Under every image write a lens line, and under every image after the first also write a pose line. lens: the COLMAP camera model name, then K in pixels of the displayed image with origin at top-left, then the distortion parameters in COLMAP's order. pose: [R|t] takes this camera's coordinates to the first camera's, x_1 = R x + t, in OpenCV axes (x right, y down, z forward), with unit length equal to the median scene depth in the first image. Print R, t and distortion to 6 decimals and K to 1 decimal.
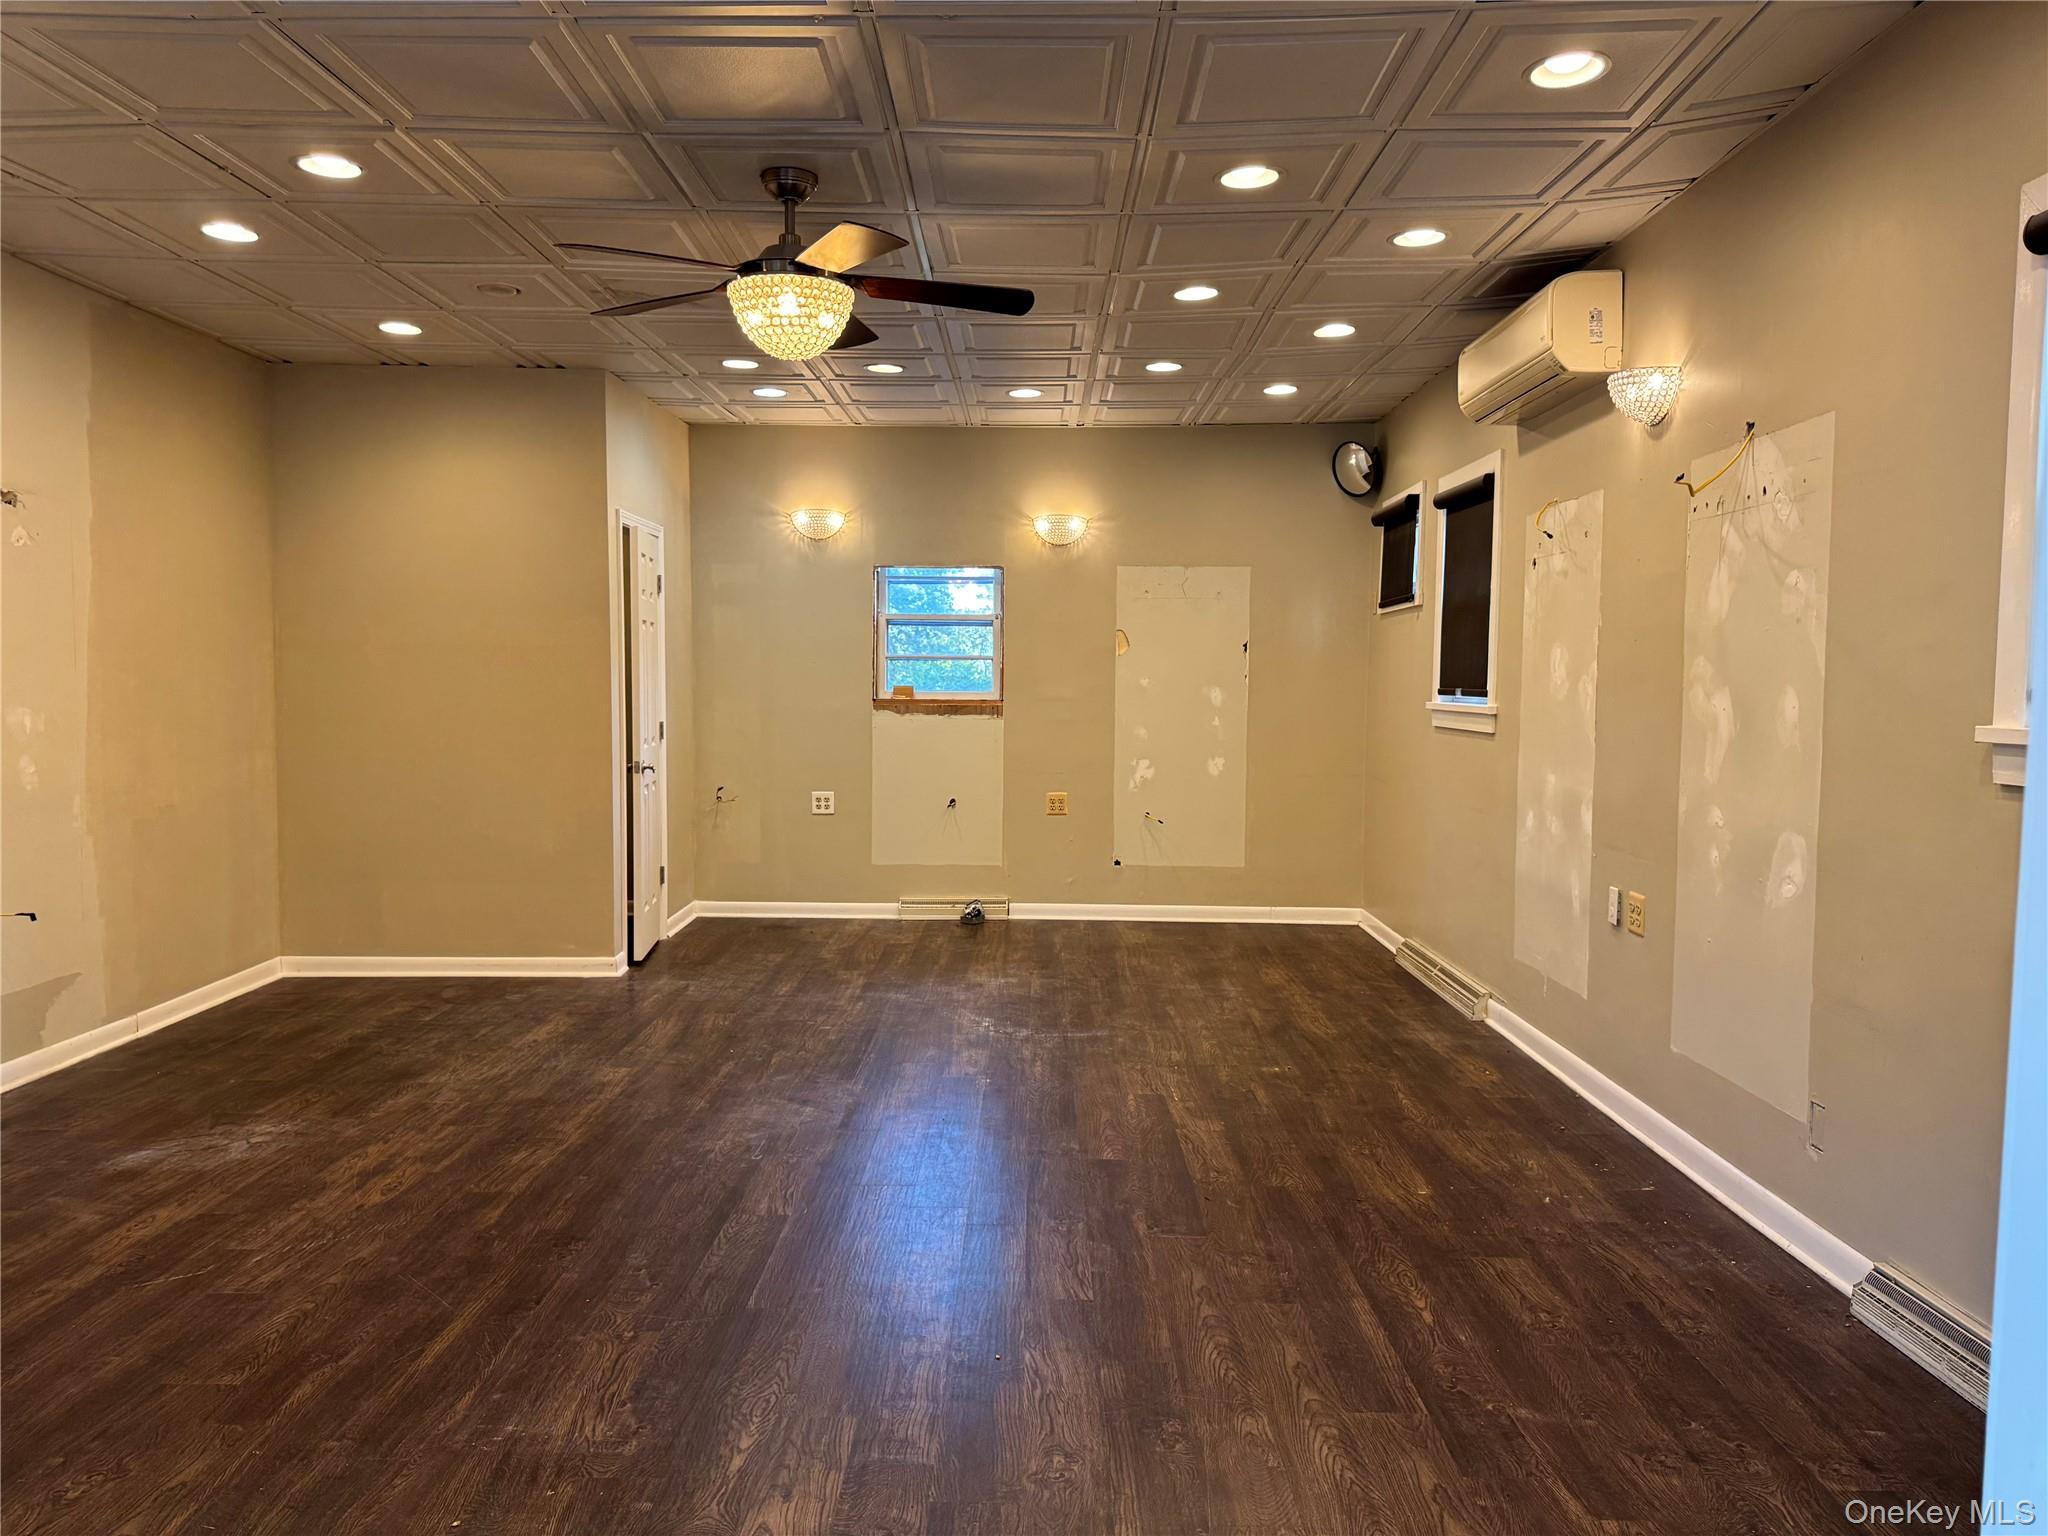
lens RADIAL K [[1421.2, 0, 1025.4], [0, 1421.2, 767.1], [0, 0, 1]] dist [-0.002871, -0.010720]
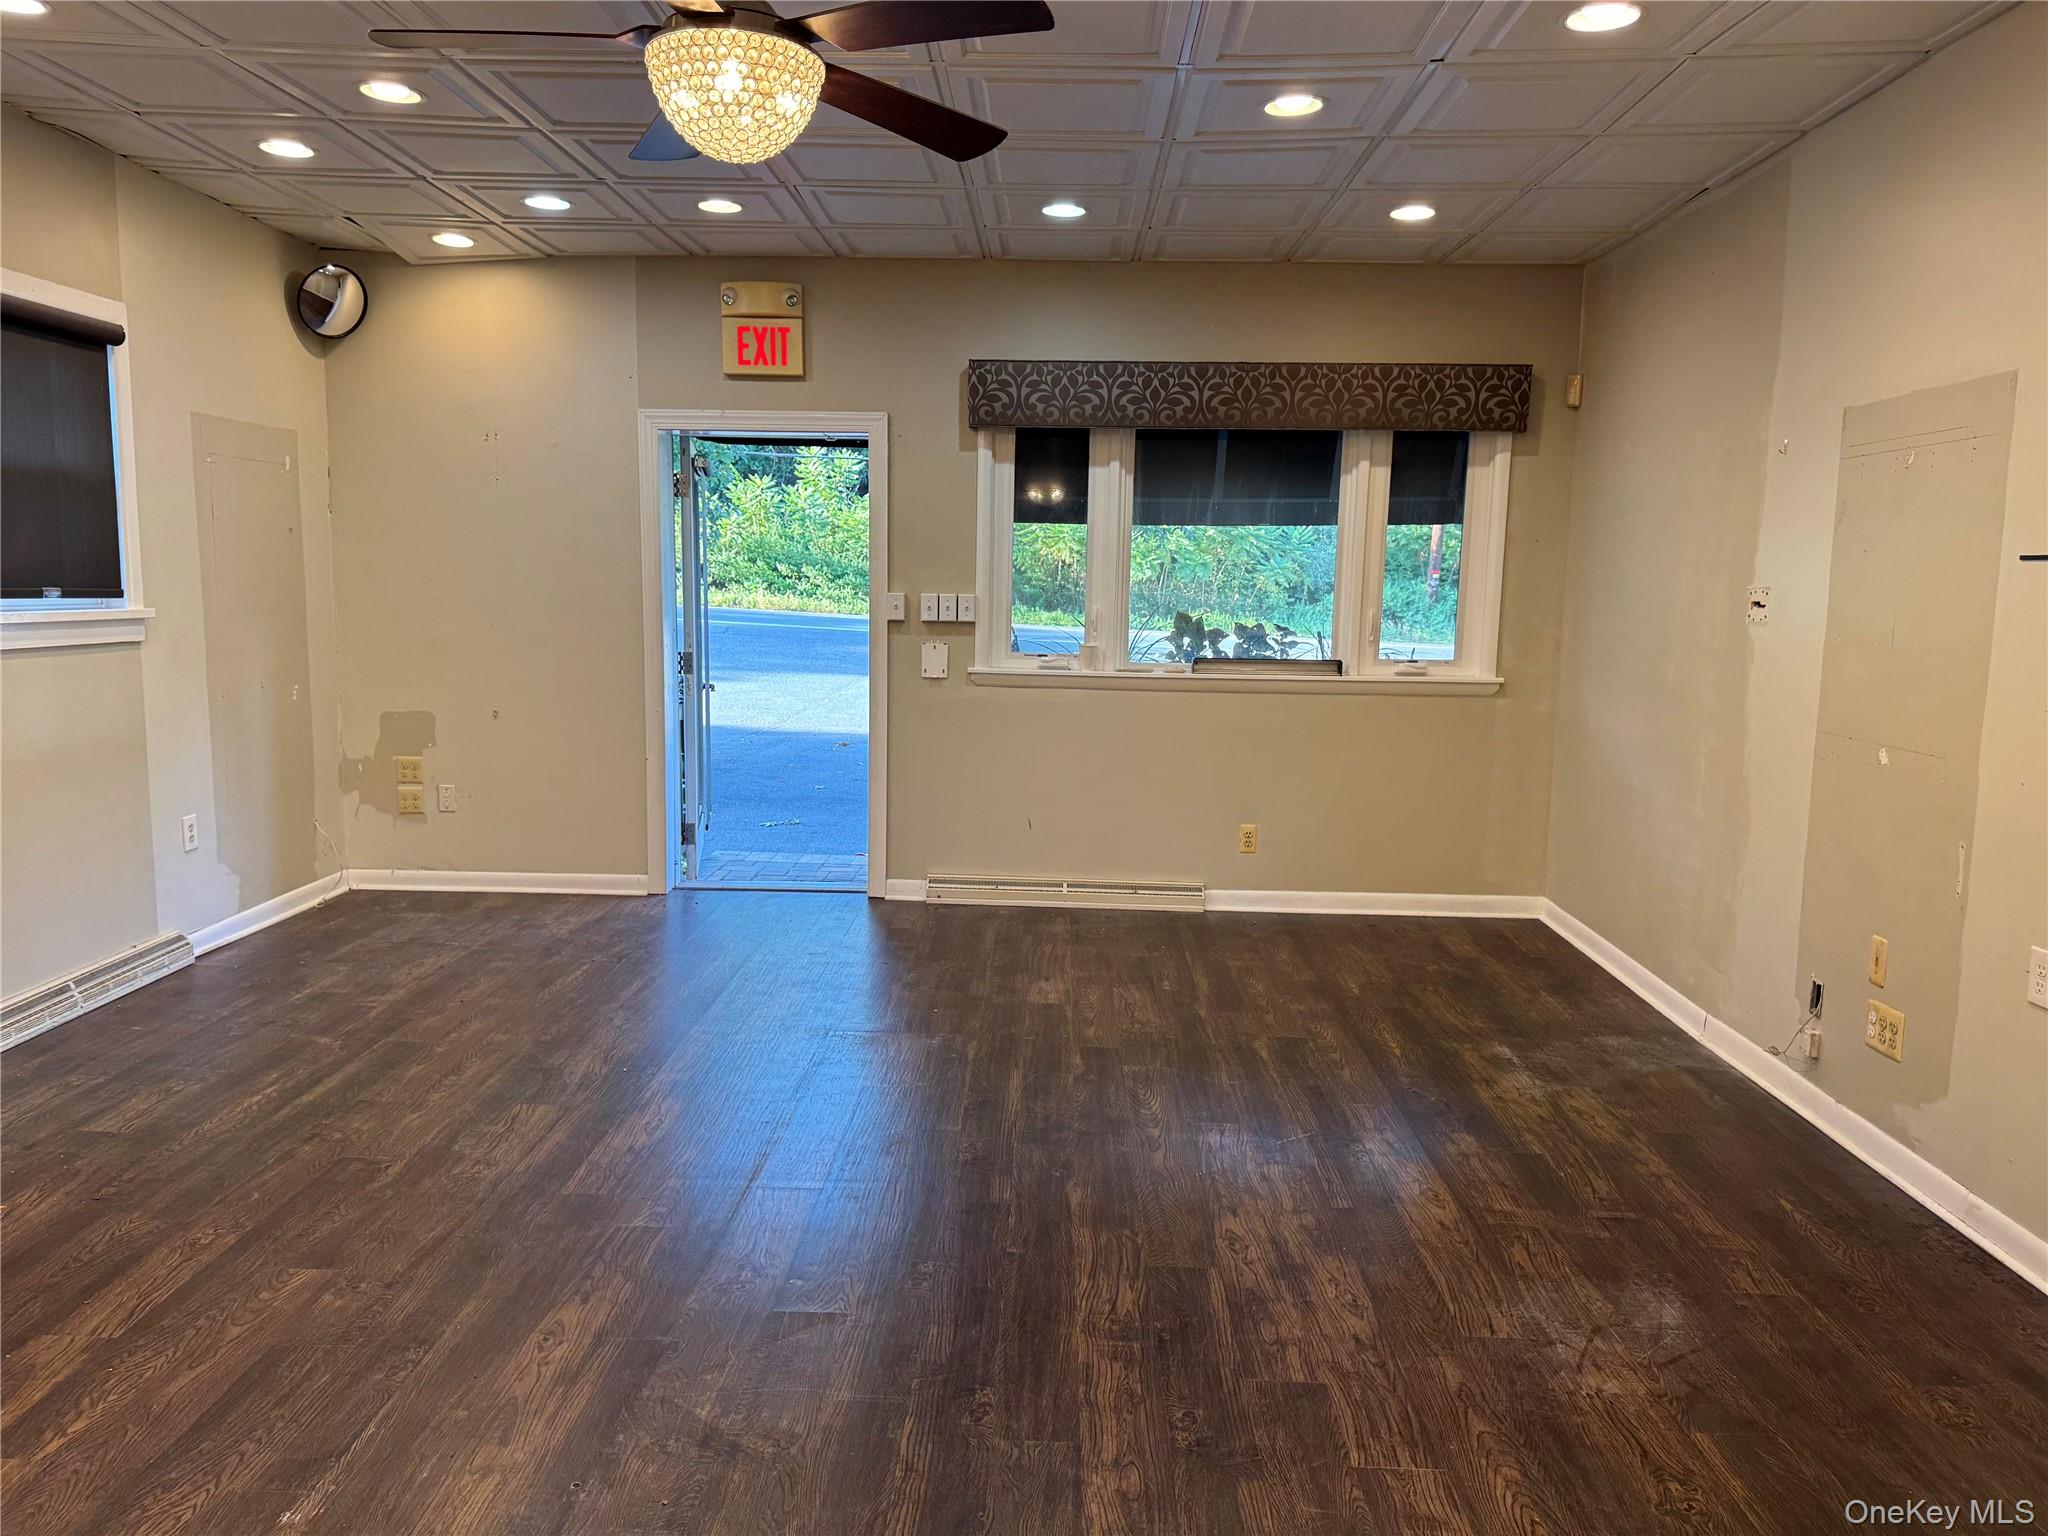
lens RADIAL K [[1421.2, 0, 1025.7], [0, 1421.2, 767.8], [0, 0, 1]] dist [-0.002871, -0.010720]
pose [[-0.999434, -0.030364, 0.014458, -0.351523], [-0.027036, 0.981107, 0.191567, -0.138972], [-0.020002, 0.191068, -0.981373, 1.886564]]
